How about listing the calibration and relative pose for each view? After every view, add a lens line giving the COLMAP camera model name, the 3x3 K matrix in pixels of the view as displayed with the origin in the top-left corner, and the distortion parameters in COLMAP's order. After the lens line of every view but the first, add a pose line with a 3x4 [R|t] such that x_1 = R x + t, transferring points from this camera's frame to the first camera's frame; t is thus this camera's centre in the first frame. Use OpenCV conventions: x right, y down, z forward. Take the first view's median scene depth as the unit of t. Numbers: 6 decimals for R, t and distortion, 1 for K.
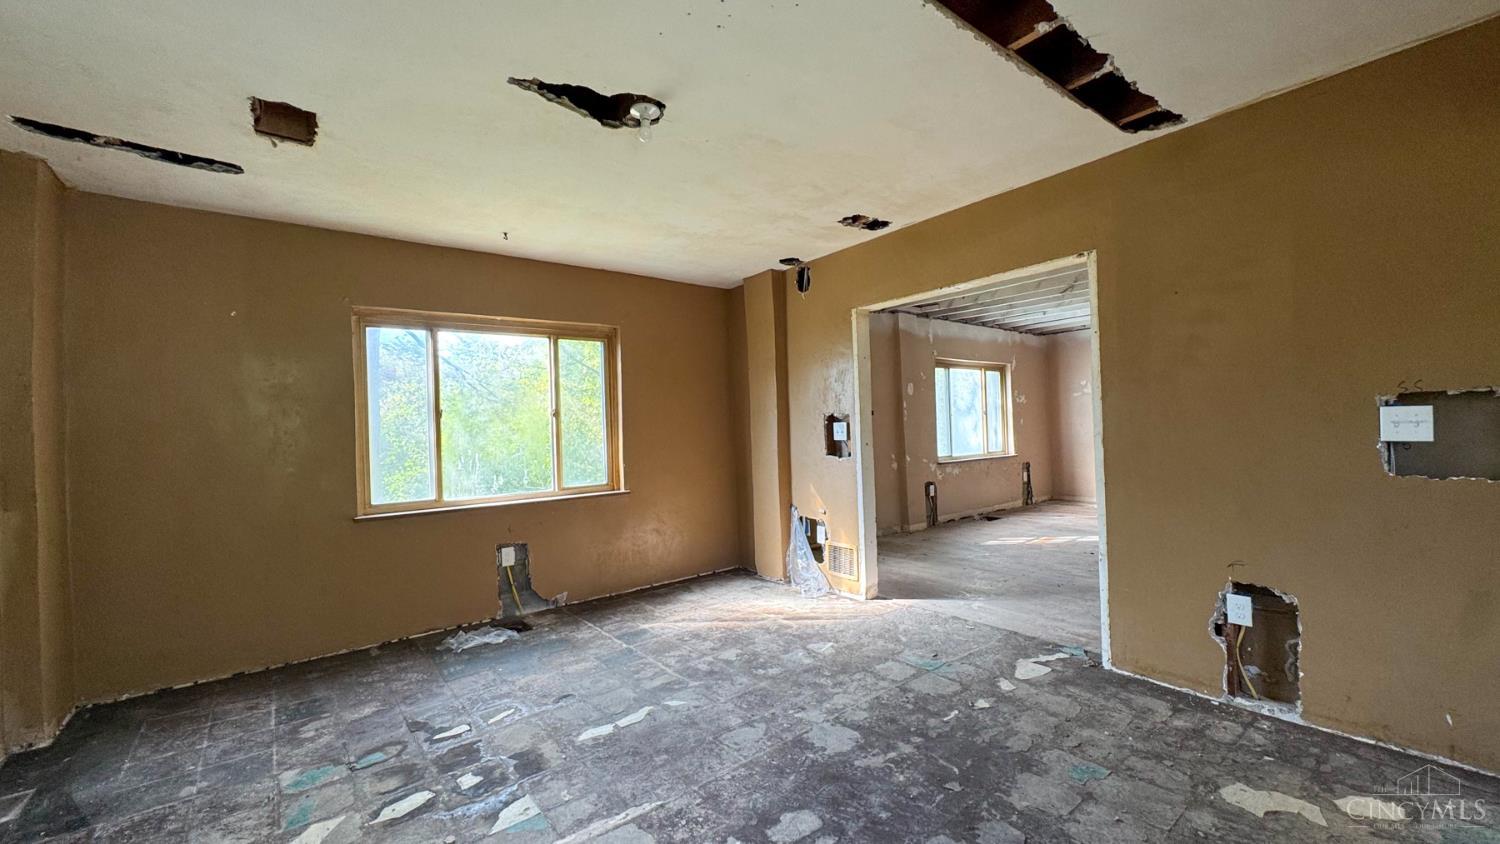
lens RADIAL K [[599.7, 0, 753.9], [0, 599.7, 423.9], [0, 0, 1]] dist [-0.002392, -0.000355]
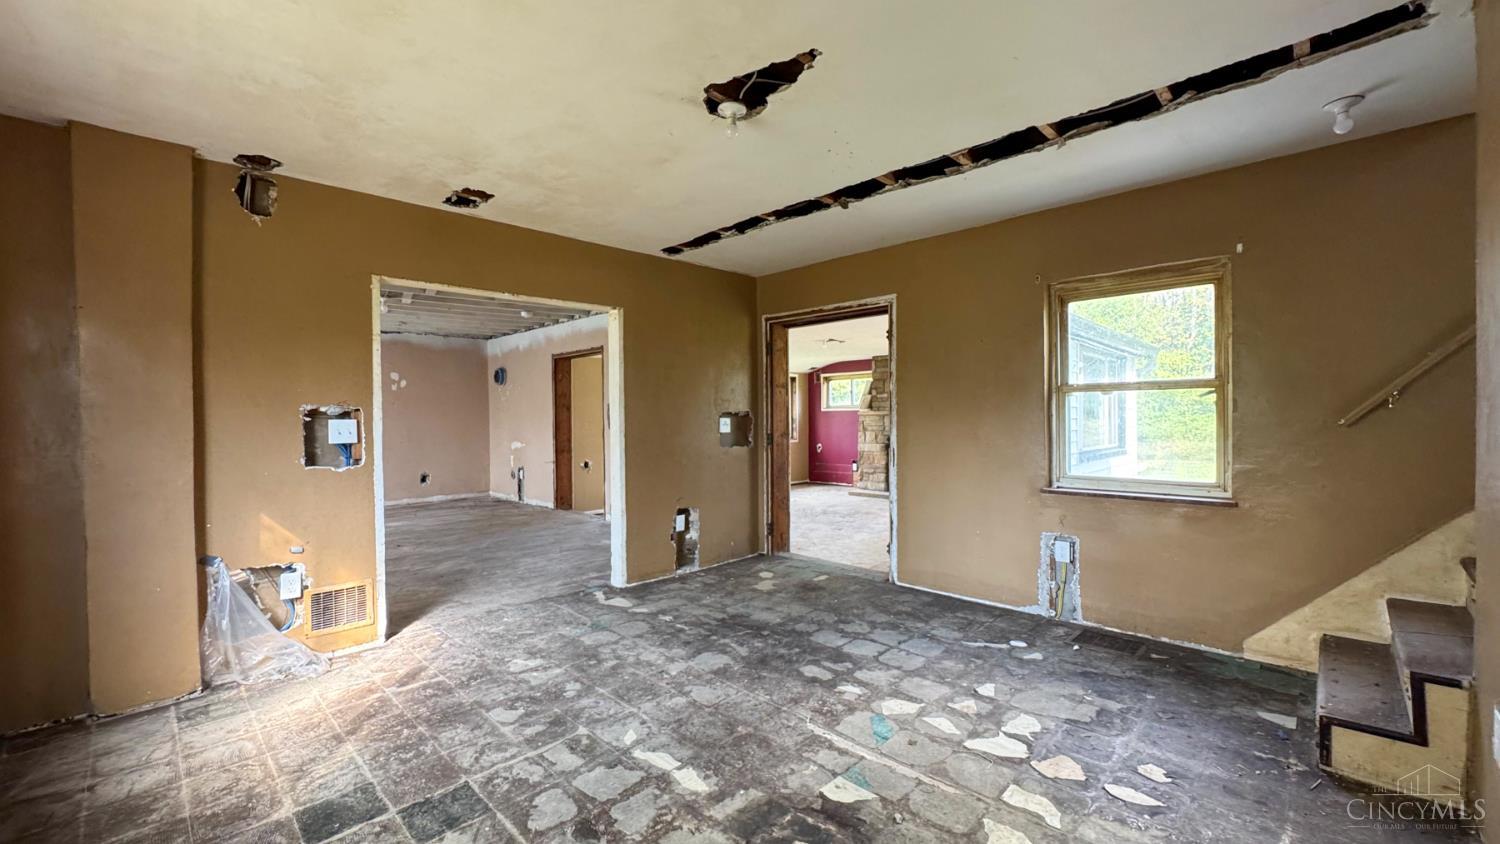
lens RADIAL K [[599.7, 0, 745.5], [0, 599.7, 425.3], [0, 0, 1]] dist [-0.002392, -0.000355]
pose [[-0.118463, 0.019499, 0.992767, -0.945951], [0.008306, 0.999792, -0.018646, 0.032860], [-0.992924, 0.006037, -0.118601, 0.871228]]
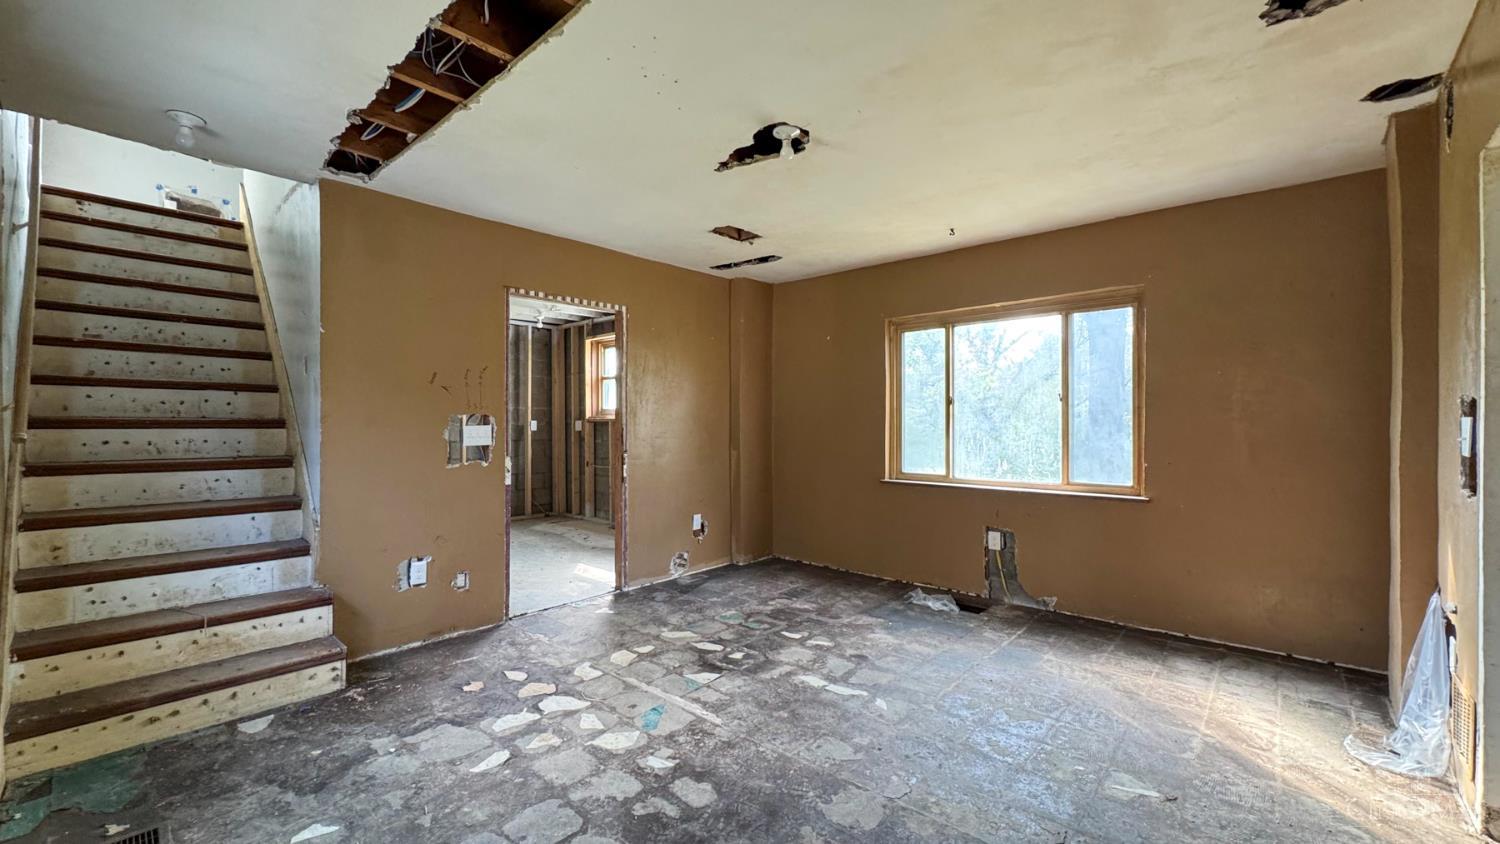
lens RADIAL K [[599.7, 0, 748.2], [0, 599.7, 423.9], [0, 0, 1]] dist [-0.002392, -0.000355]
pose [[0.164332, 0.036471, -0.985731, 0.719706], [0.002748, 0.999295, 0.037431, -0.021873], [0.986401, -0.008860, 0.164116, 0.589867]]
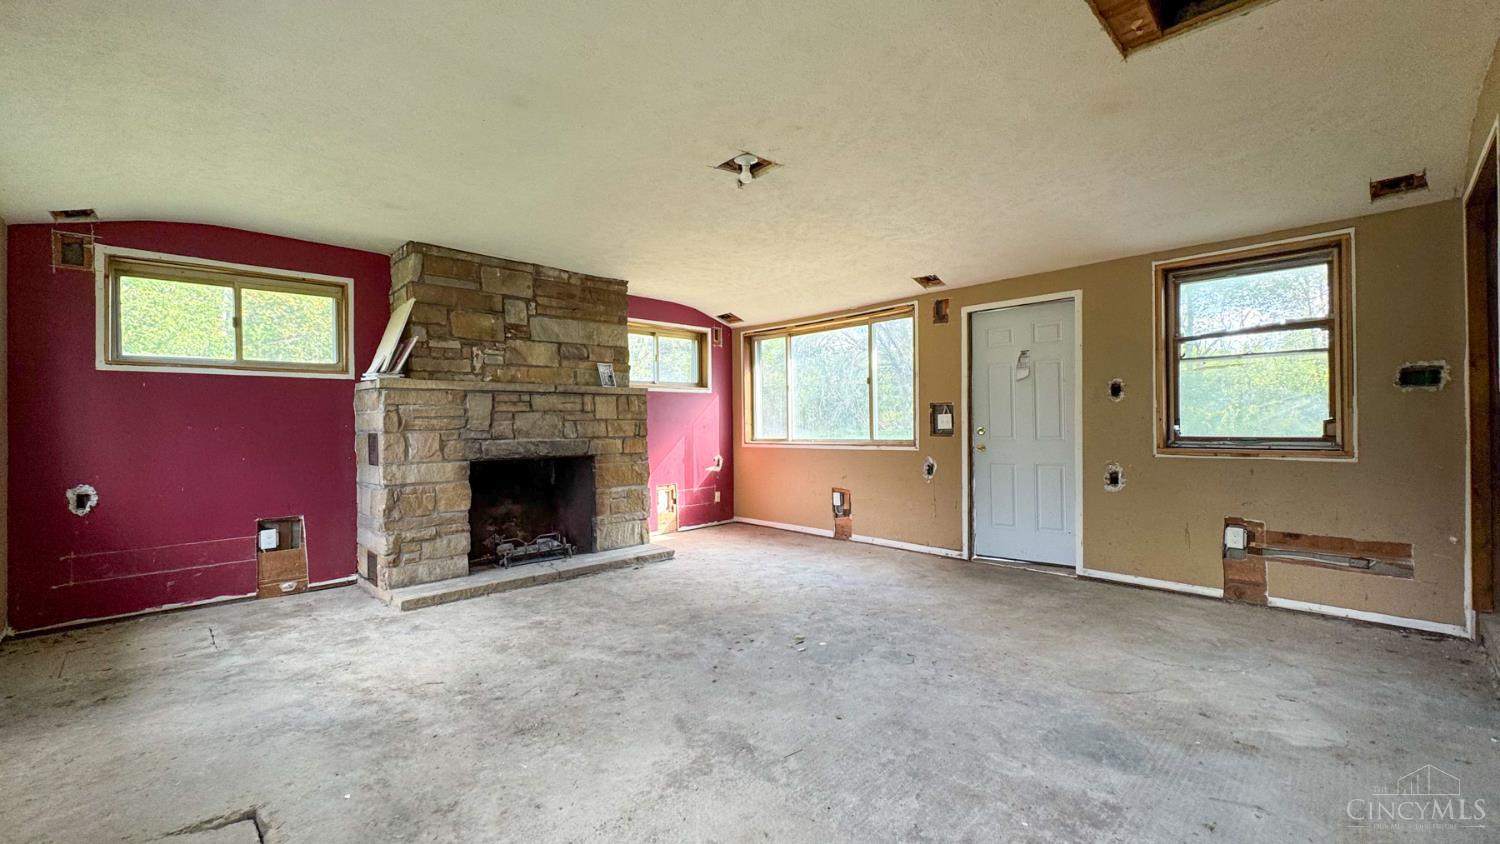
lens RADIAL K [[599.7, 0, 746.5], [0, 599.7, 421.5], [0, 0, 1]] dist [-0.002392, -0.000355]
pose [[-0.994914, 0.043438, -0.090881, 1.919982], [0.044364, 0.998982, -0.008187, 0.030269], [0.090433, -0.012177, -0.995828, 1.159645]]
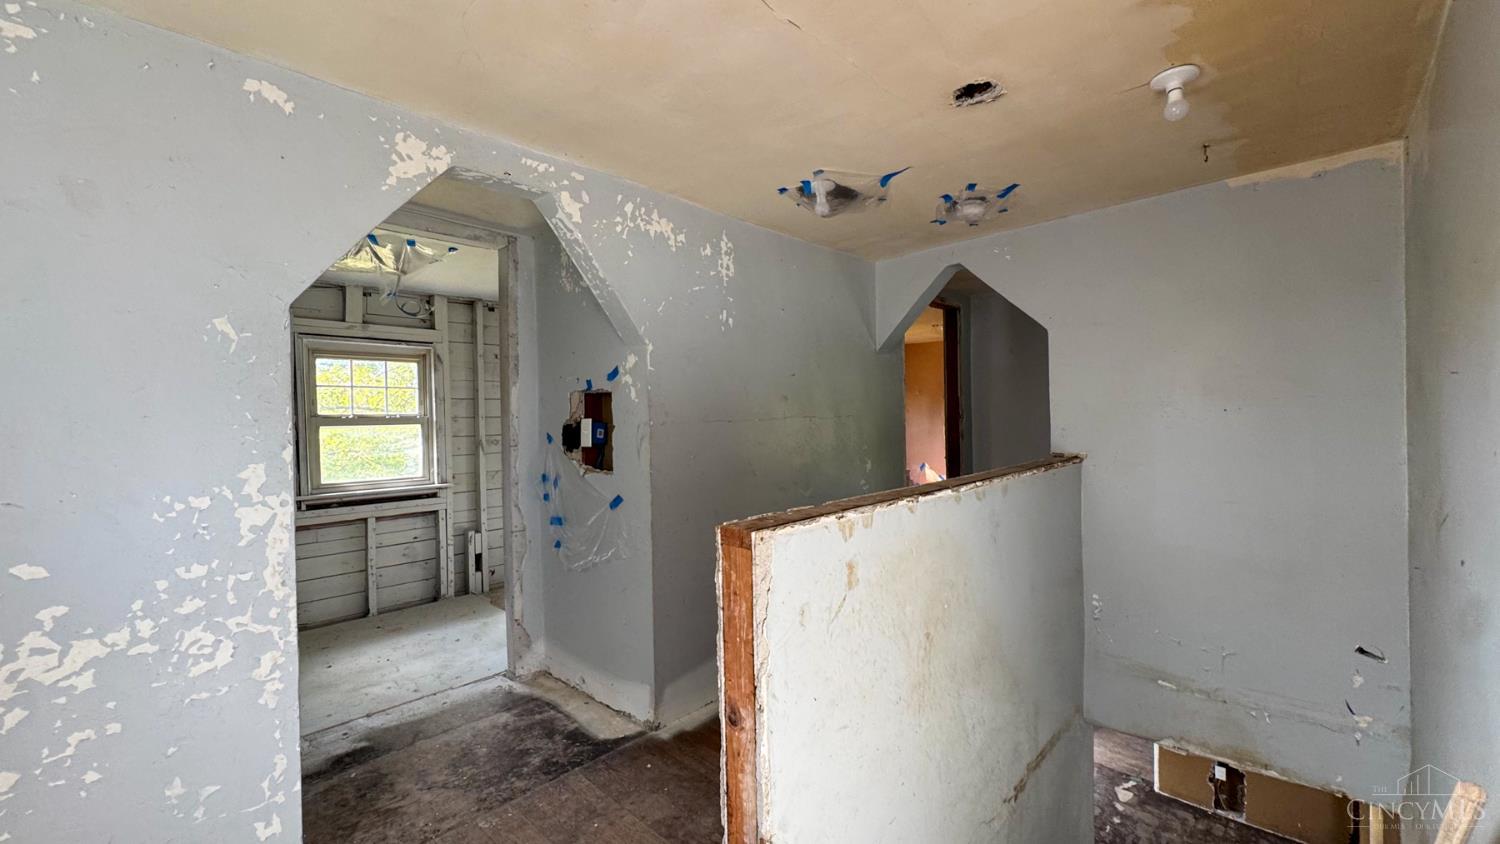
lens RADIAL K [[599.7, 0, 752.7], [0, 599.7, 418.9], [0, 0, 1]] dist [-0.002392, -0.000355]
pose [[0.989139, 0.013460, 0.146365, -1.155501], [-0.014582, 0.999872, 0.006598, -0.904898], [-0.146257, -0.008661, 0.989209, -0.877371]]
